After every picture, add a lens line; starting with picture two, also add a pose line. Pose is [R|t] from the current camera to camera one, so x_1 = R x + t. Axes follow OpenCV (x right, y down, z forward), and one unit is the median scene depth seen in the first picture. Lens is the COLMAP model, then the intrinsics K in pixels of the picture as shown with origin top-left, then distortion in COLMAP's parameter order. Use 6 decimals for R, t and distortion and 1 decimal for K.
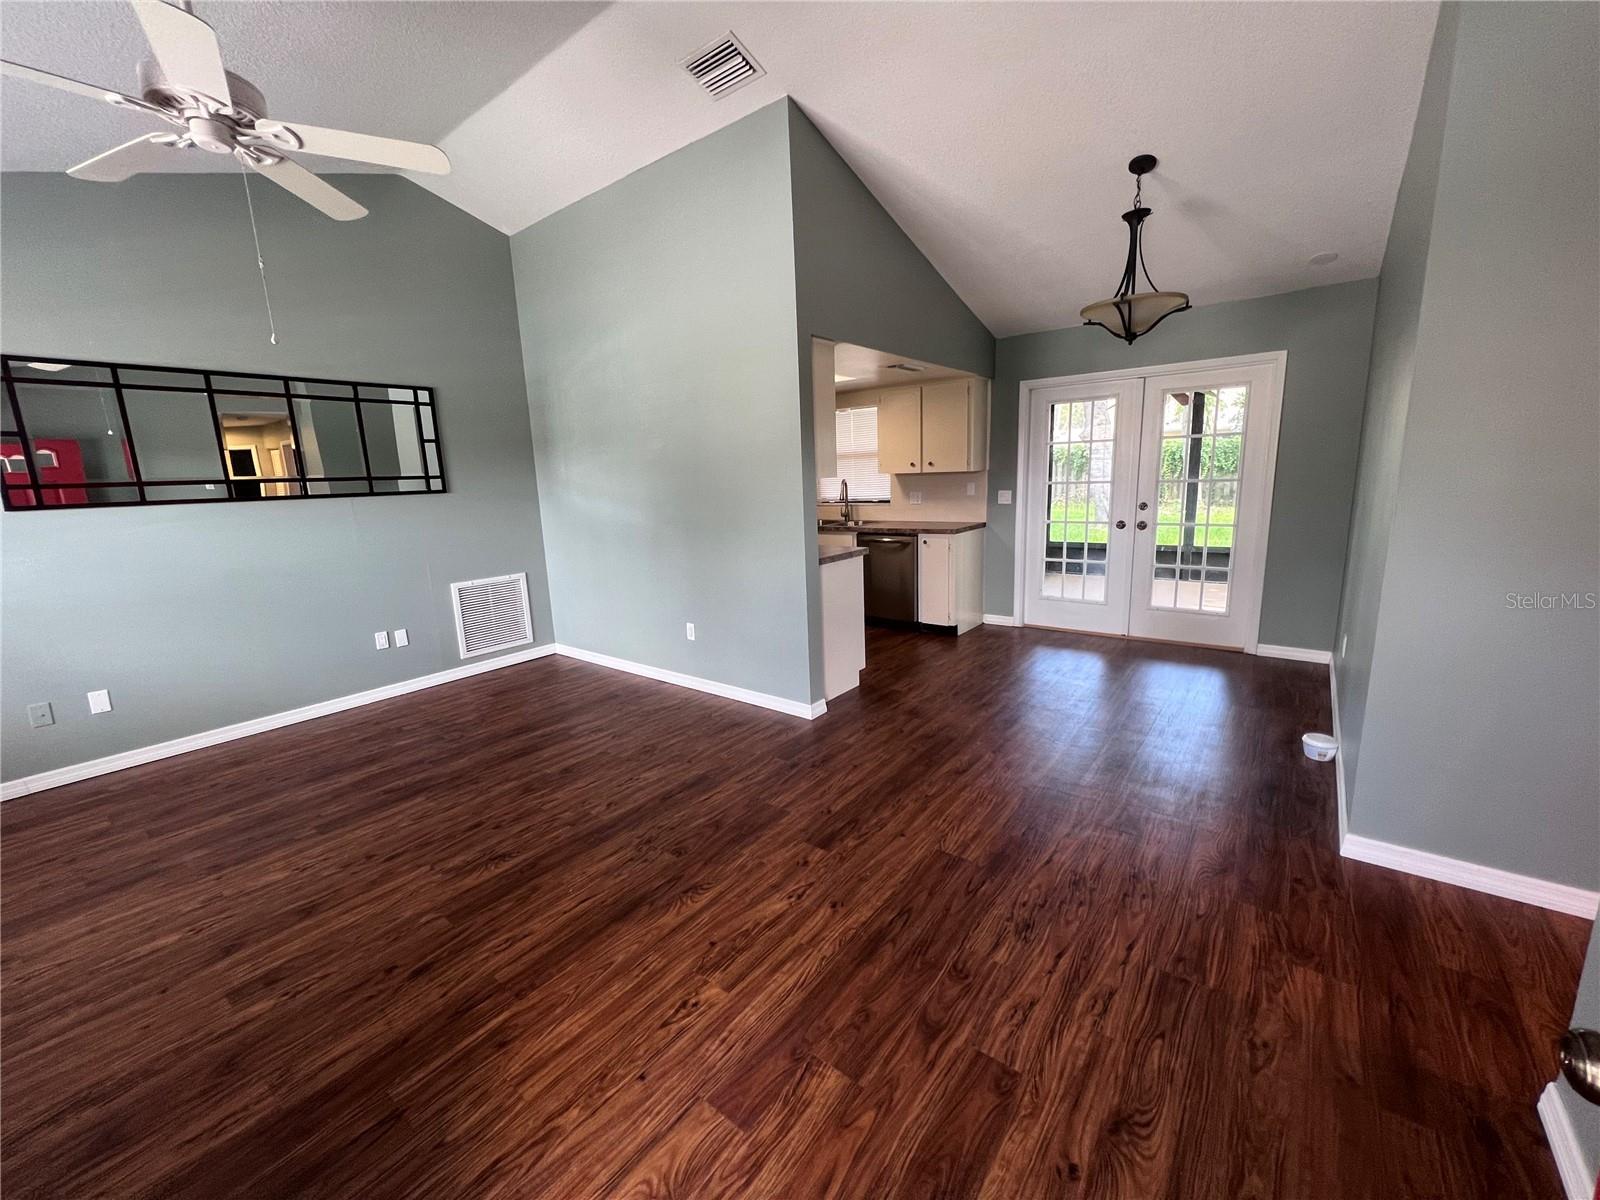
lens RADIAL K [[641.9, 0, 798.2], [0, 641.9, 595.8], [0, 0, 1]] dist [-0.001234, 0.001087]
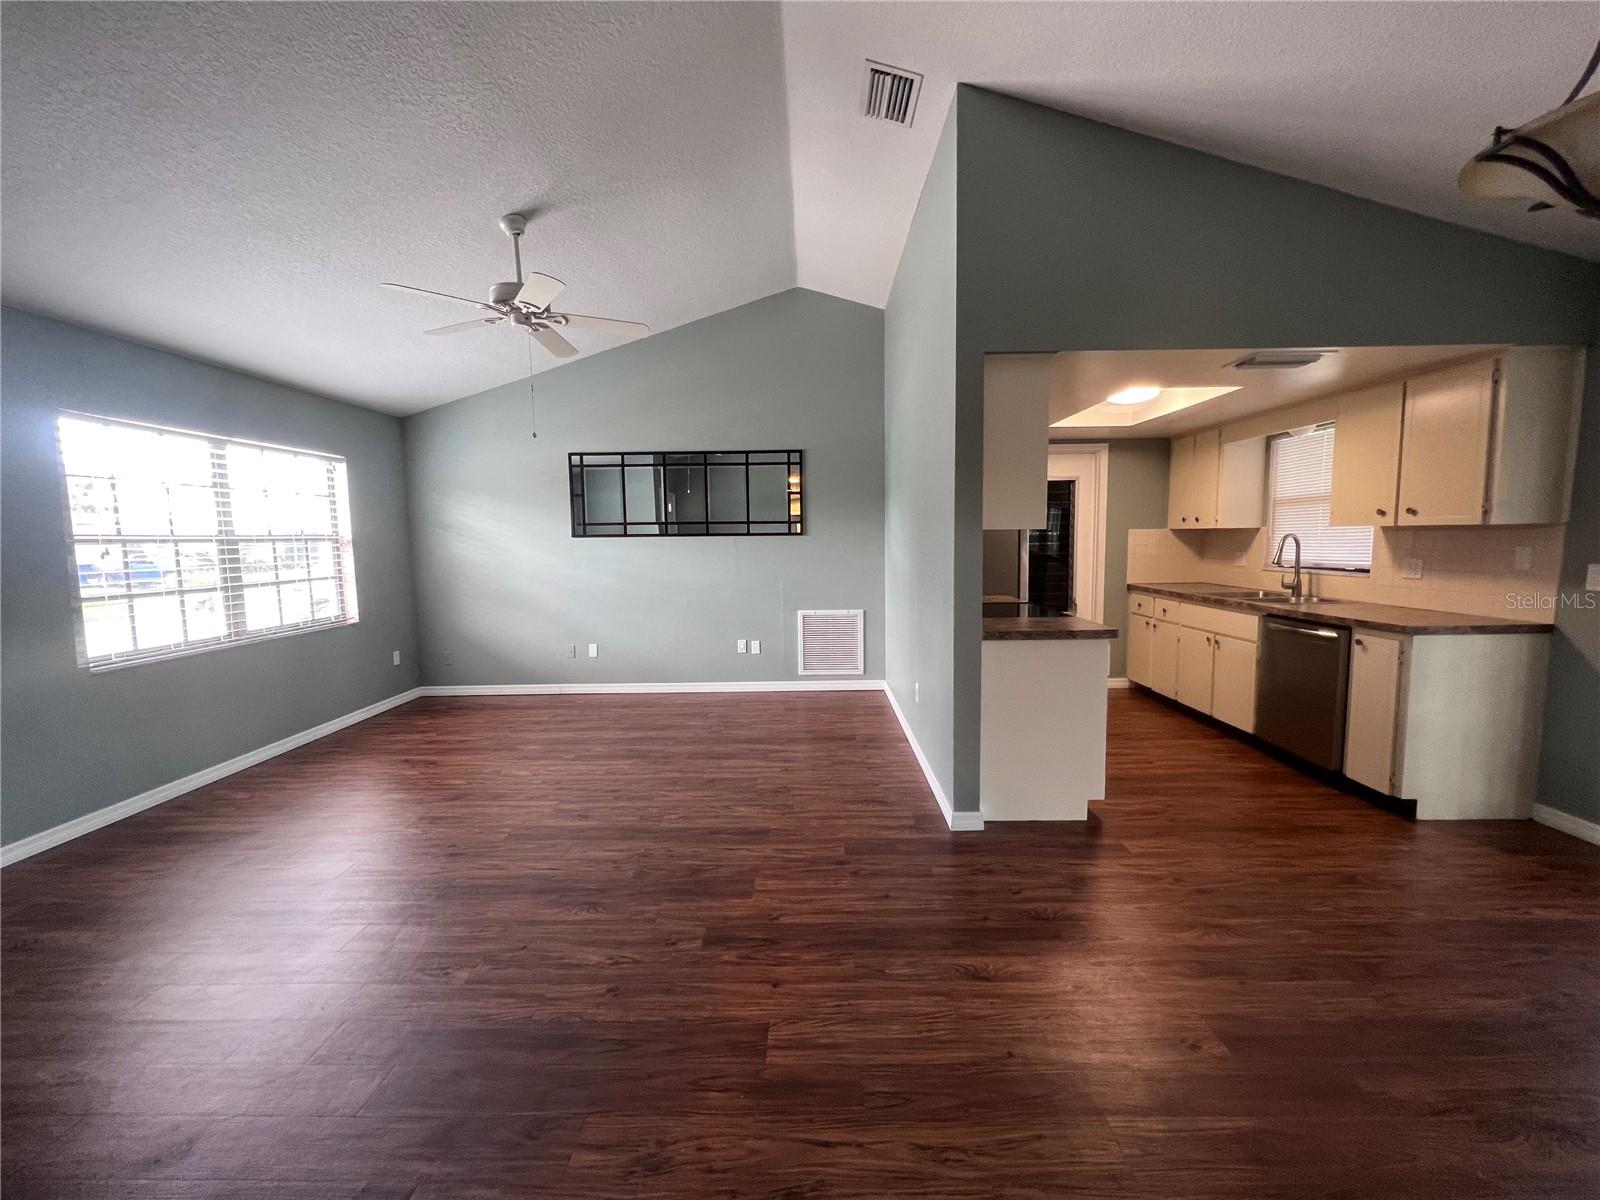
lens RADIAL K [[641.9, 0, 798.2], [0, 641.9, 596.1], [0, 0, 1]] dist [-0.001234, 0.001087]
pose [[0.603085, 0.103581, -0.790923, 0.591728], [-0.159152, 0.987222, 0.007934, -0.080843], [0.781639, 0.121092, 0.611864, 0.390597]]
